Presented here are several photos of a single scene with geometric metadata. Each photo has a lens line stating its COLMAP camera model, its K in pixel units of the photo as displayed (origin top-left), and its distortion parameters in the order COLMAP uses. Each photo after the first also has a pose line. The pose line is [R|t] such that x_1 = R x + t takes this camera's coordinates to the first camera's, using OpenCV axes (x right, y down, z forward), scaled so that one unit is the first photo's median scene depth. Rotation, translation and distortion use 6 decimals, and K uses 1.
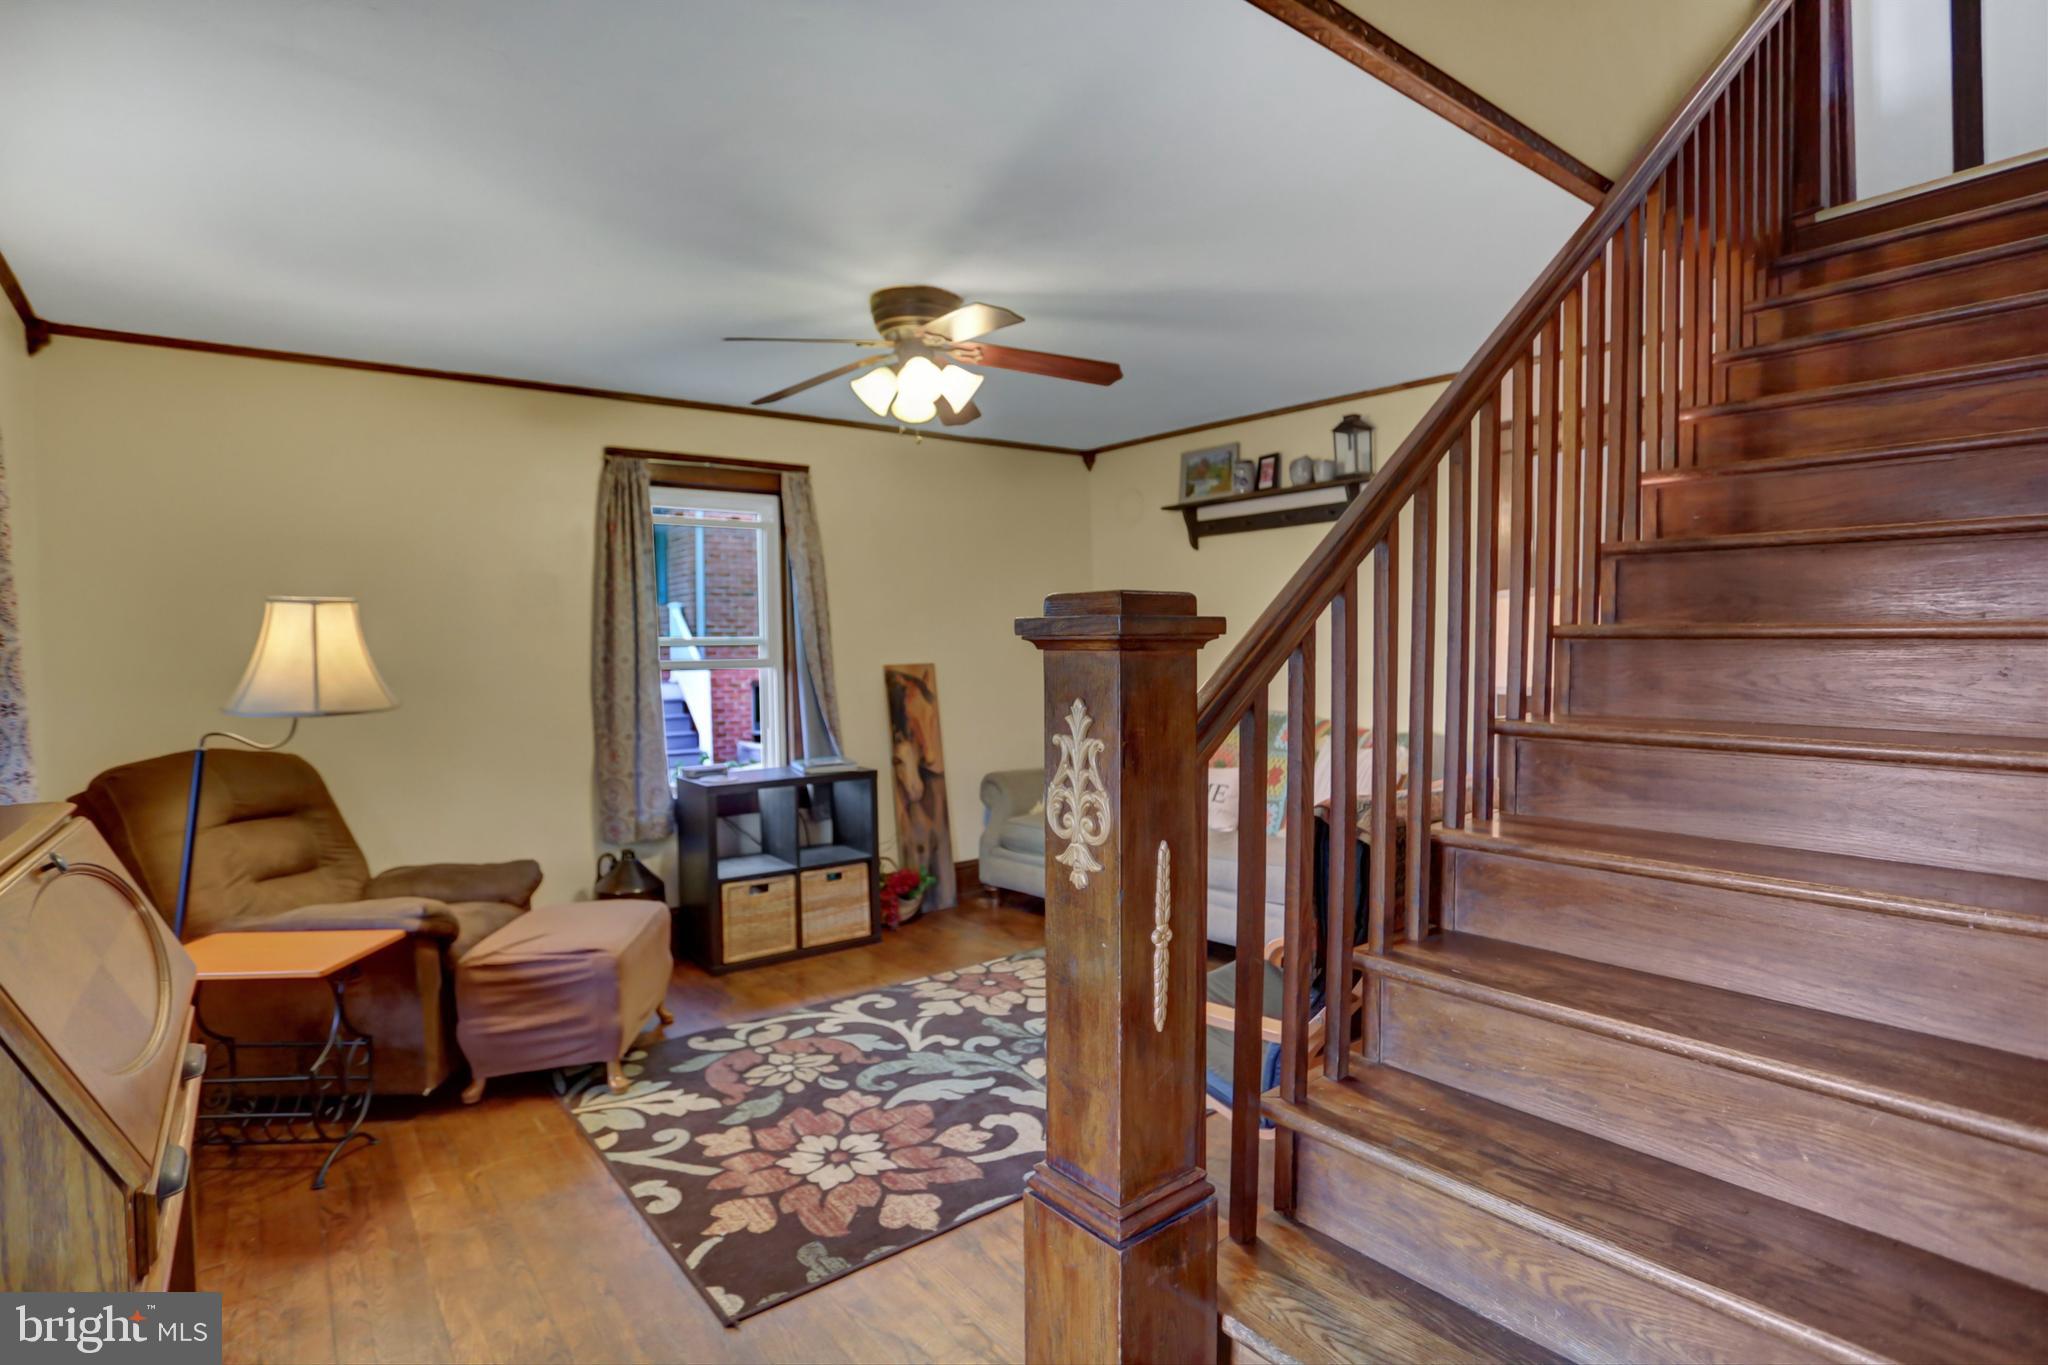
lens RADIAL K [[1029.4, 0, 1024.0], [0, 1029.4, 682.5], [0, 0, 1]] dist [-0.078516, 0.035534]
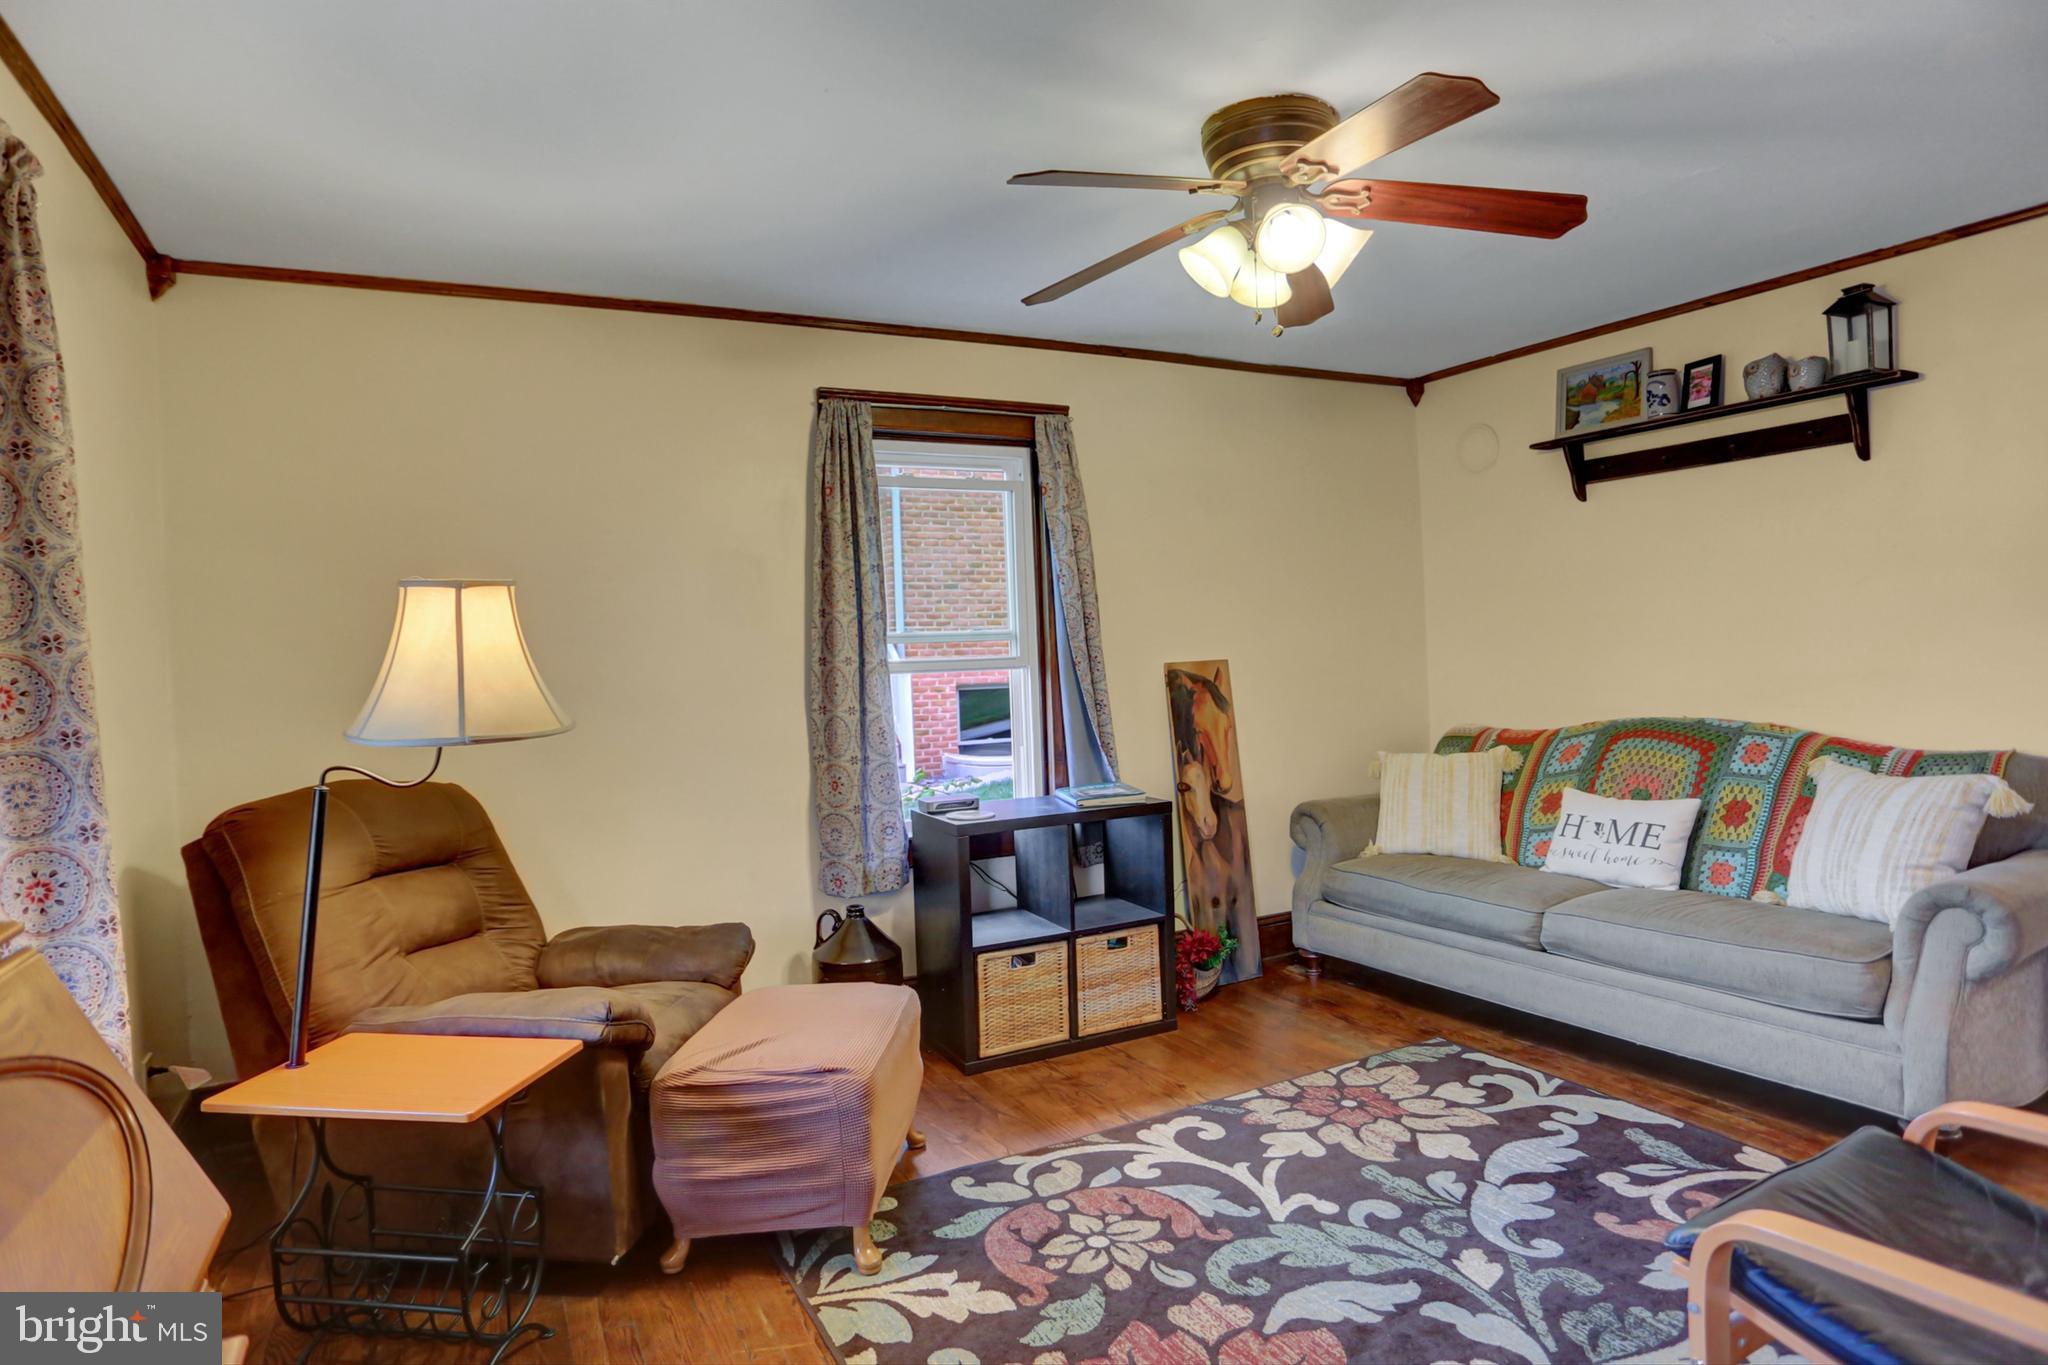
lens RADIAL K [[1006.1, 0, 973.8], [0, 1006.1, 693.2], [0, 0, 1]] dist [-0.069168, 0.031303]
pose [[0.981935, -0.010050, -0.188953, -0.172222], [0.011988, 0.999887, 0.009119, -0.003471], [0.188840, -0.011219, 0.981944, 0.298816]]
